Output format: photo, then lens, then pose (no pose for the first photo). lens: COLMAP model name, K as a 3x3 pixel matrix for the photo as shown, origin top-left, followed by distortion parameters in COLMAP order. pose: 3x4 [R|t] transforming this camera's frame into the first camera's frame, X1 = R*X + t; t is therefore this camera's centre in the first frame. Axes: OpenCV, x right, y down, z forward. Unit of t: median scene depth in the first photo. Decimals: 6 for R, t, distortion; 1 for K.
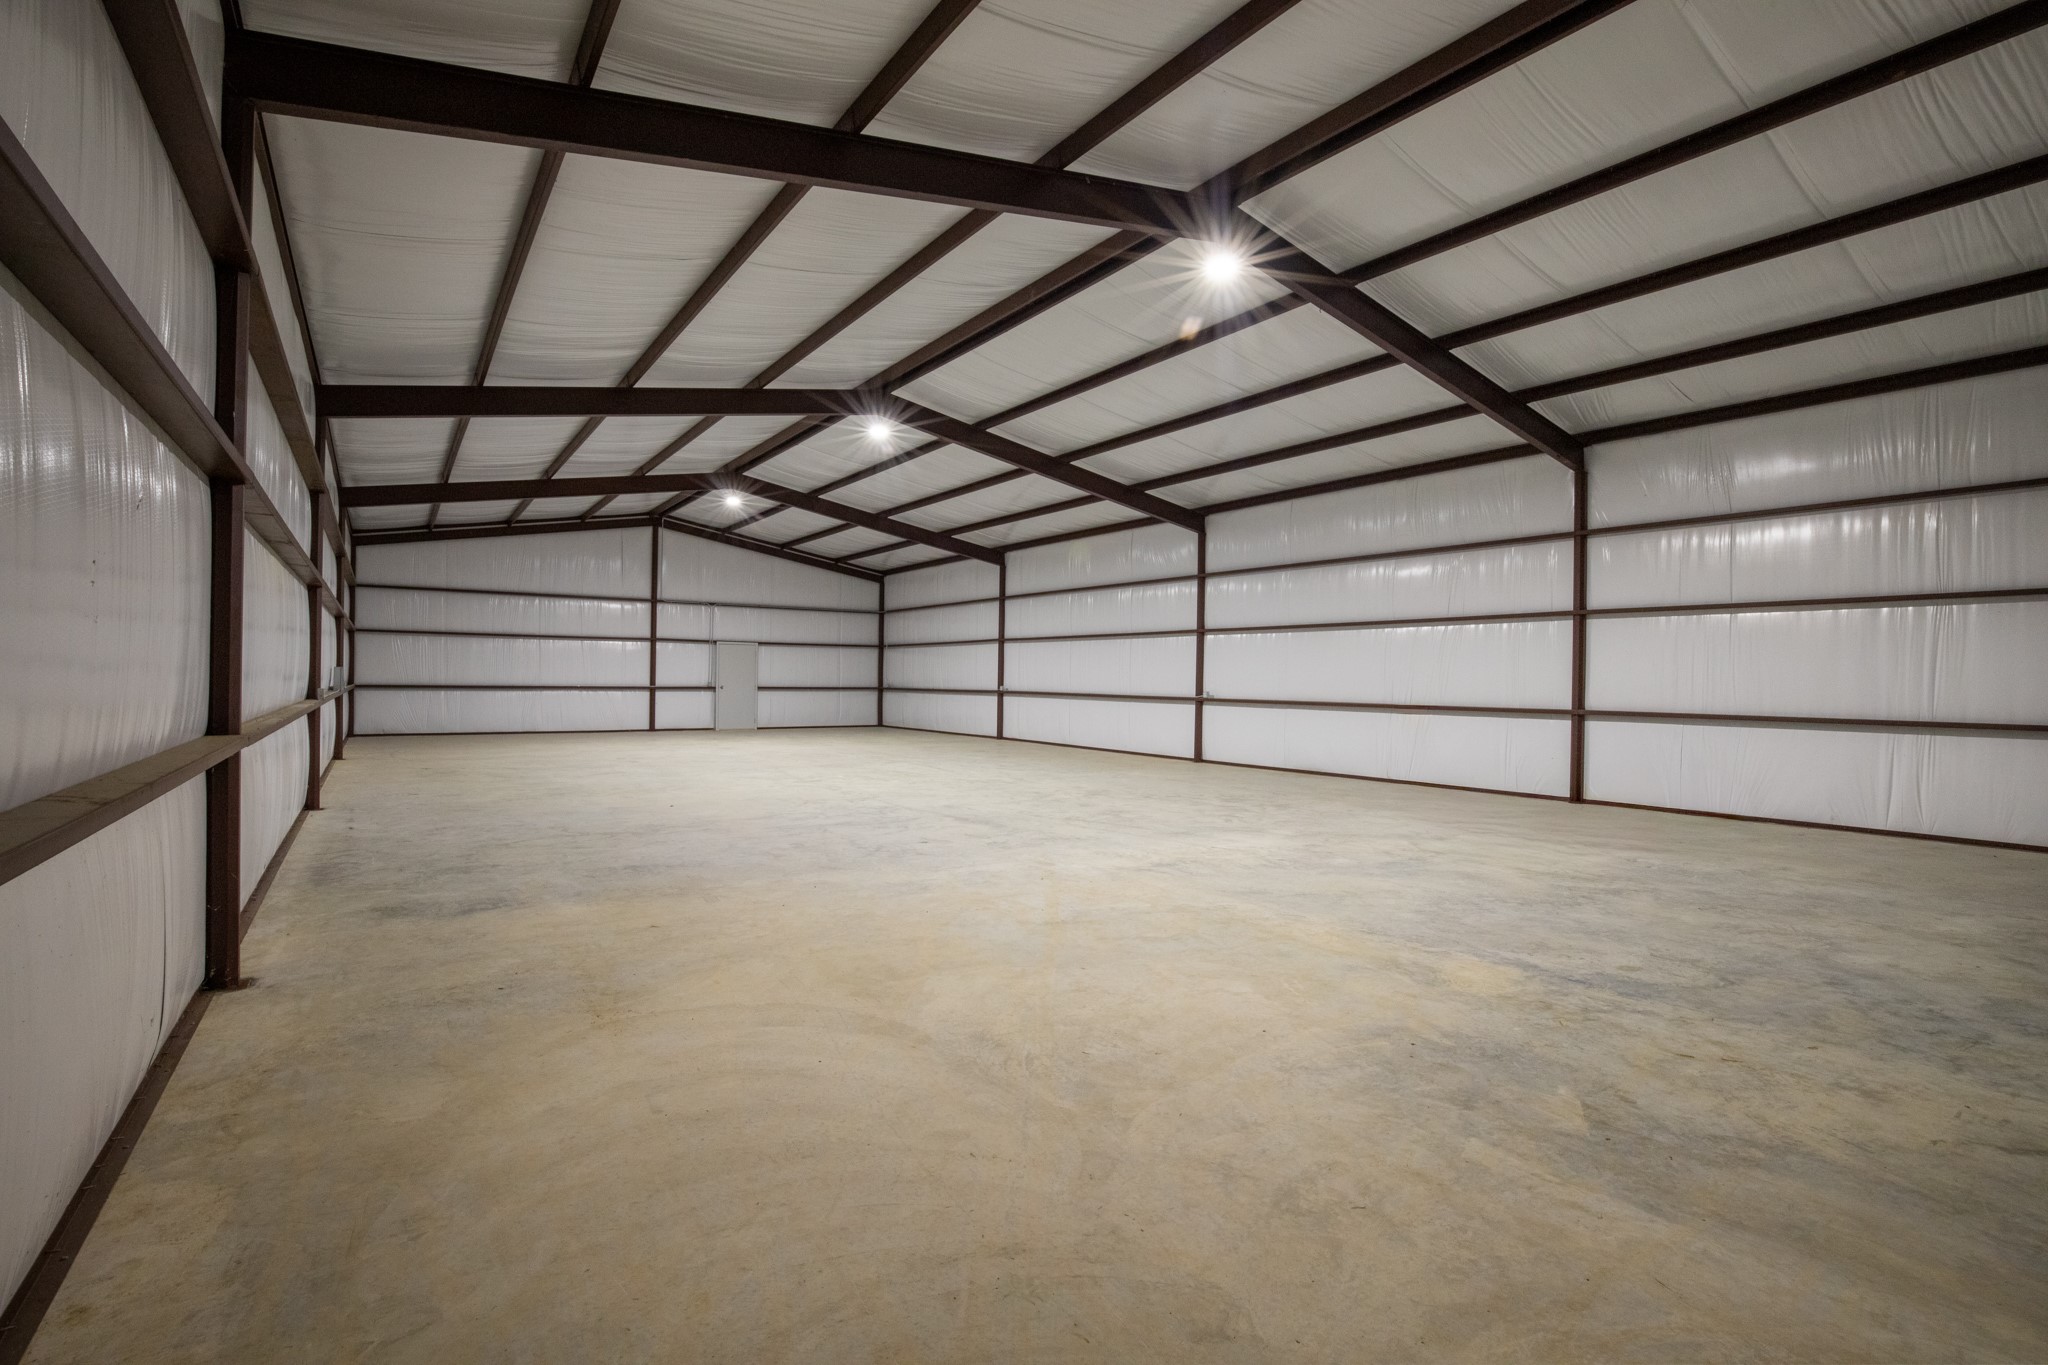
lens RADIAL K [[946.0, 0, 1019.3], [0, 946.0, 681.8], [0, 0, 1]] dist [-0.046192, -0.000691]
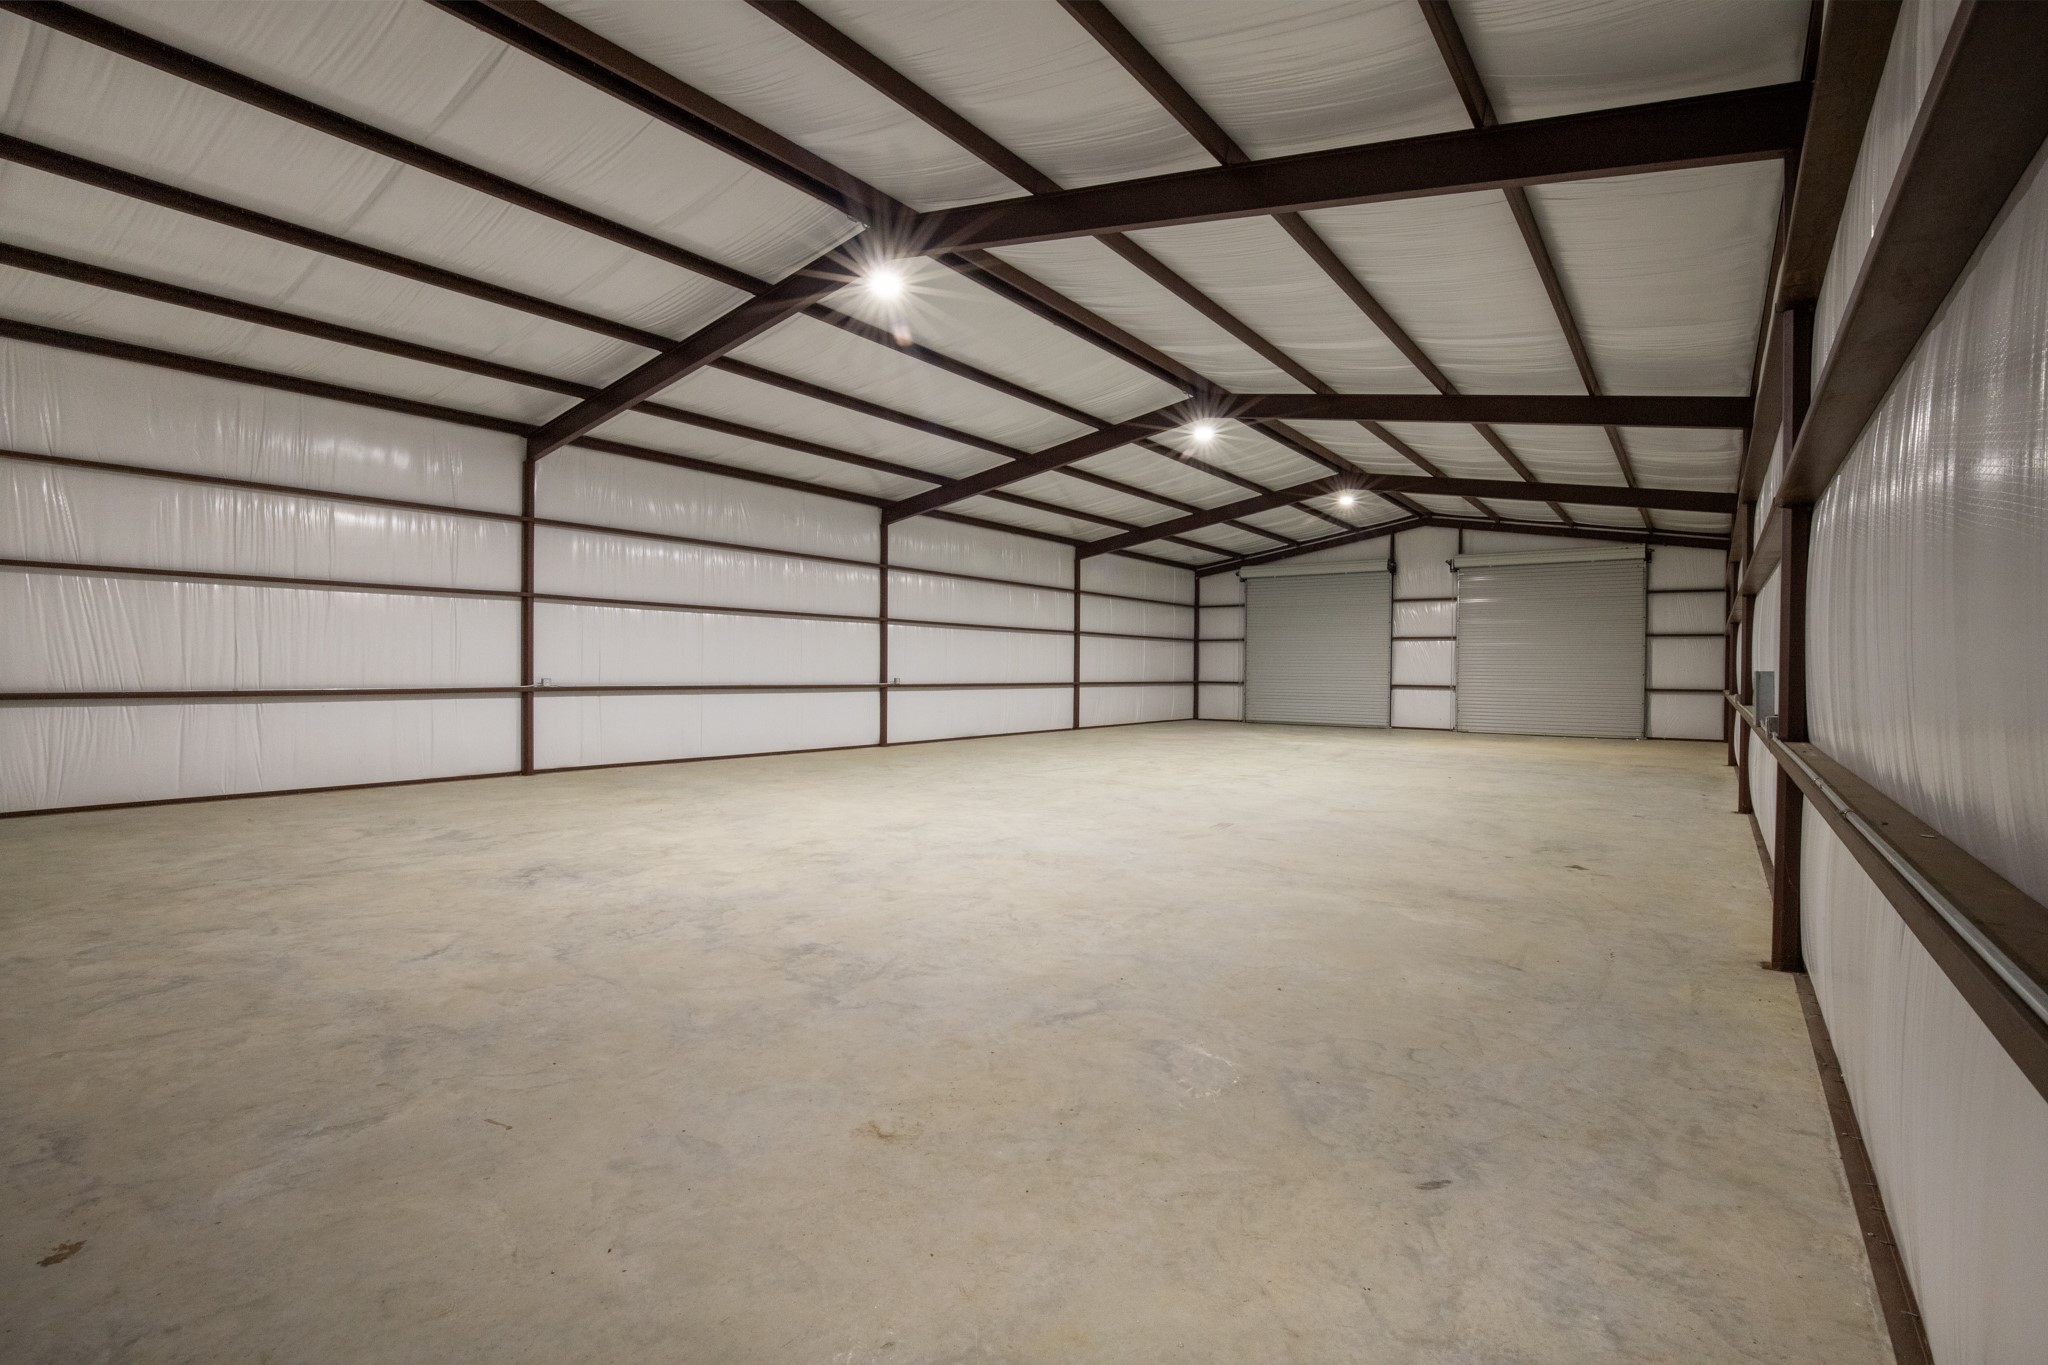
lens RADIAL K [[946.0, 0, 1006.9], [0, 946.0, 669.2], [0, 0, 1]] dist [-0.046192, -0.000691]
pose [[0.312893, -0.008167, -0.949753, 0.823744], [-0.009213, 0.999890, -0.011633, 0.007045], [0.949744, 0.012390, 0.312783, 0.519197]]
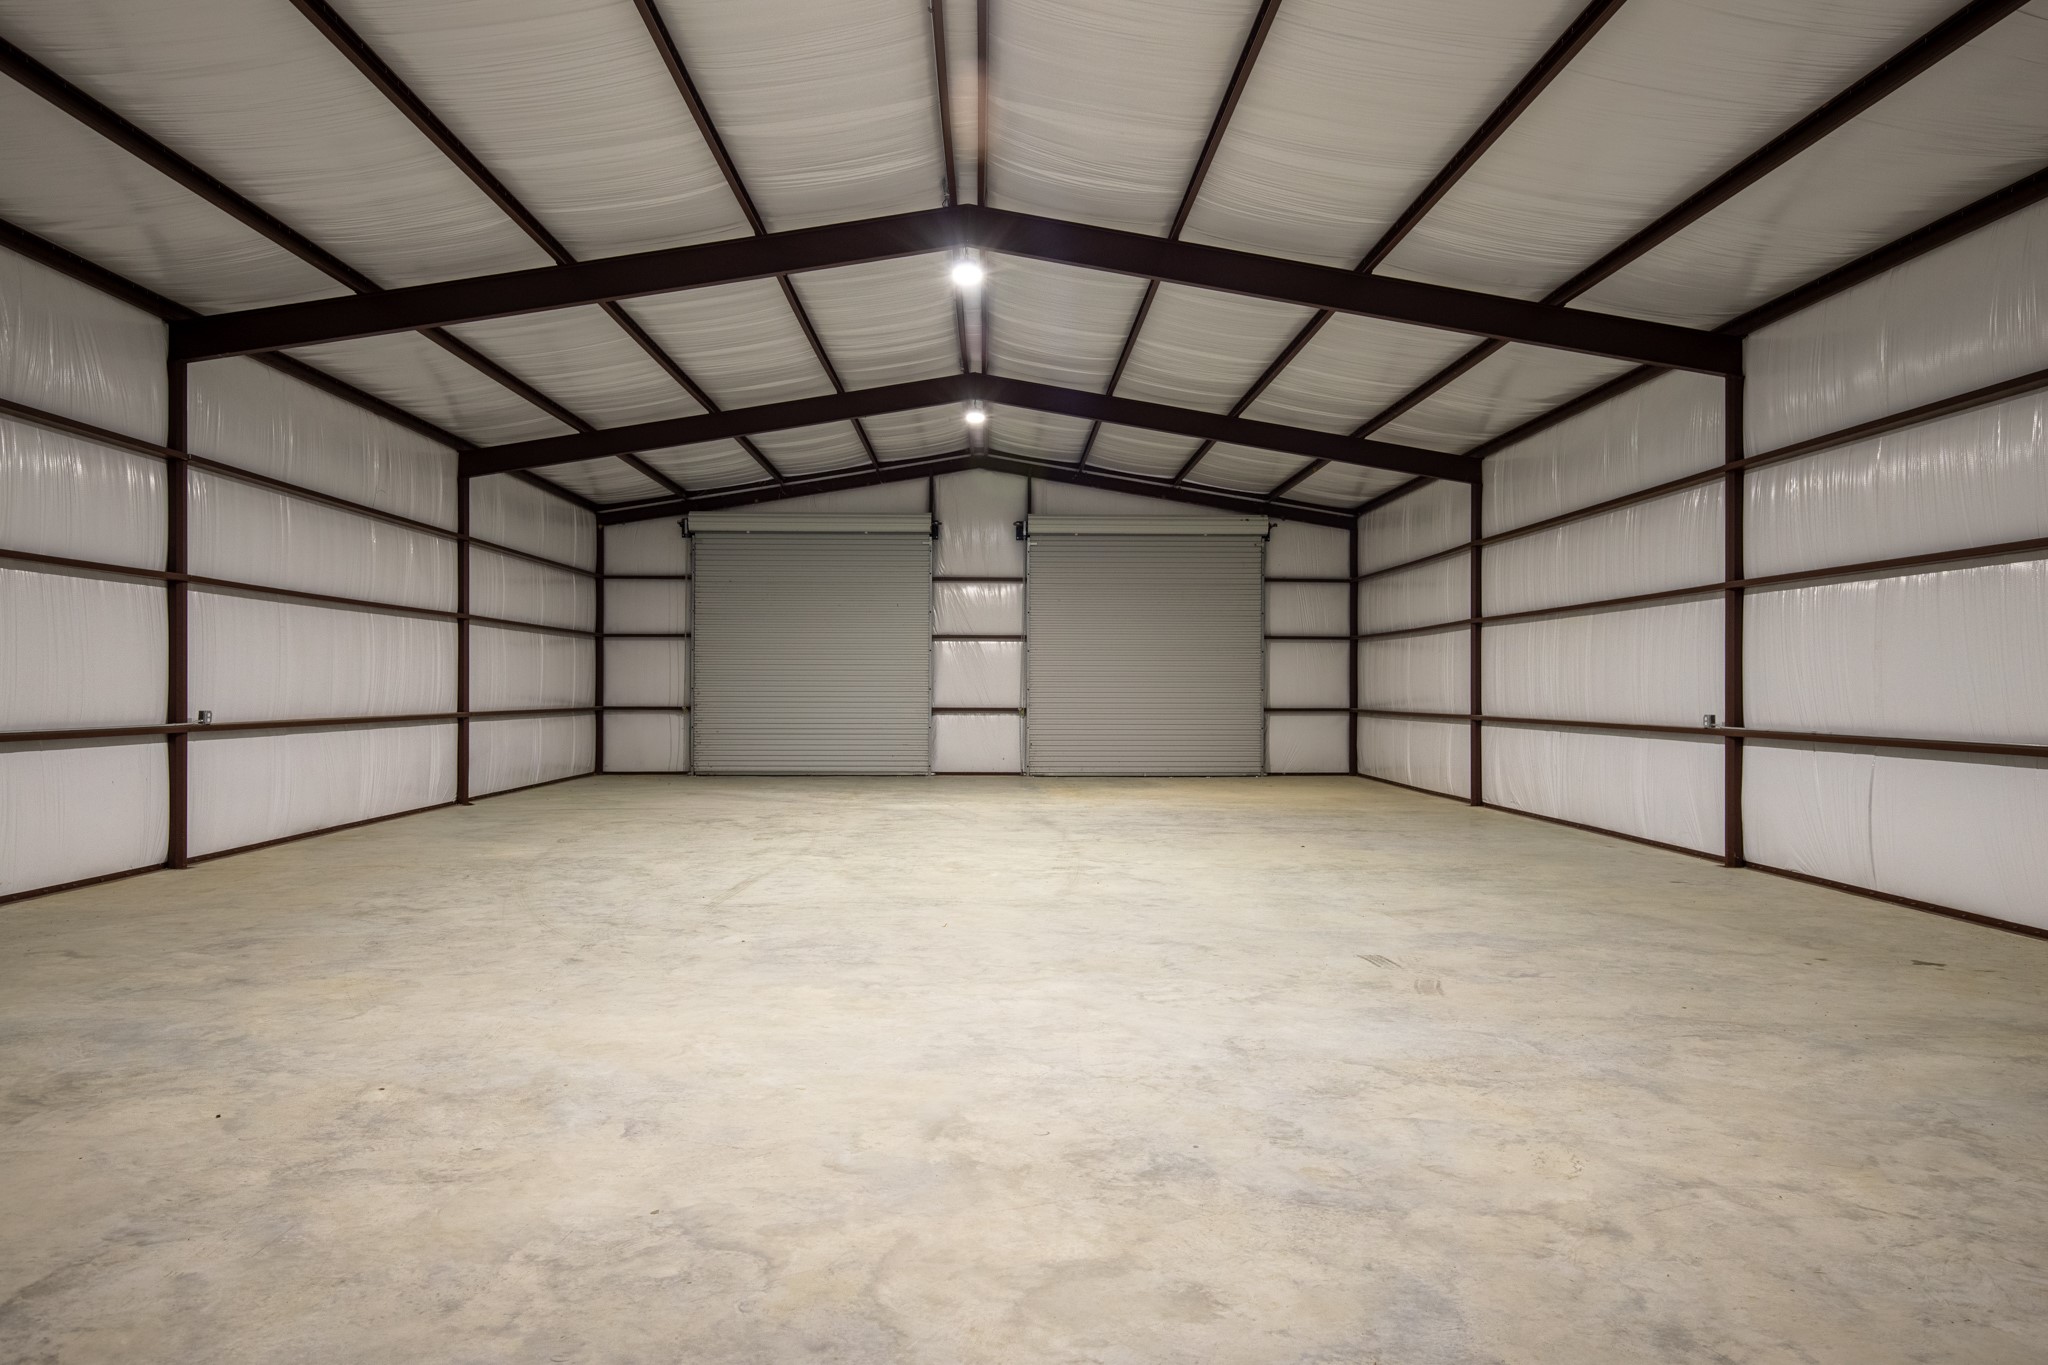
lens RADIAL K [[1486.5, 0, 1021.5], [0, 1486.5, 679.4], [0, 0, 1]] dist [0.013132, 0.005518]
pose [[0.838580, -0.012730, -0.544630, 0.410961], [0.005195, 0.999868, -0.015372, 0.002331], [0.544753, 0.010061, 0.838536, 0.263136]]
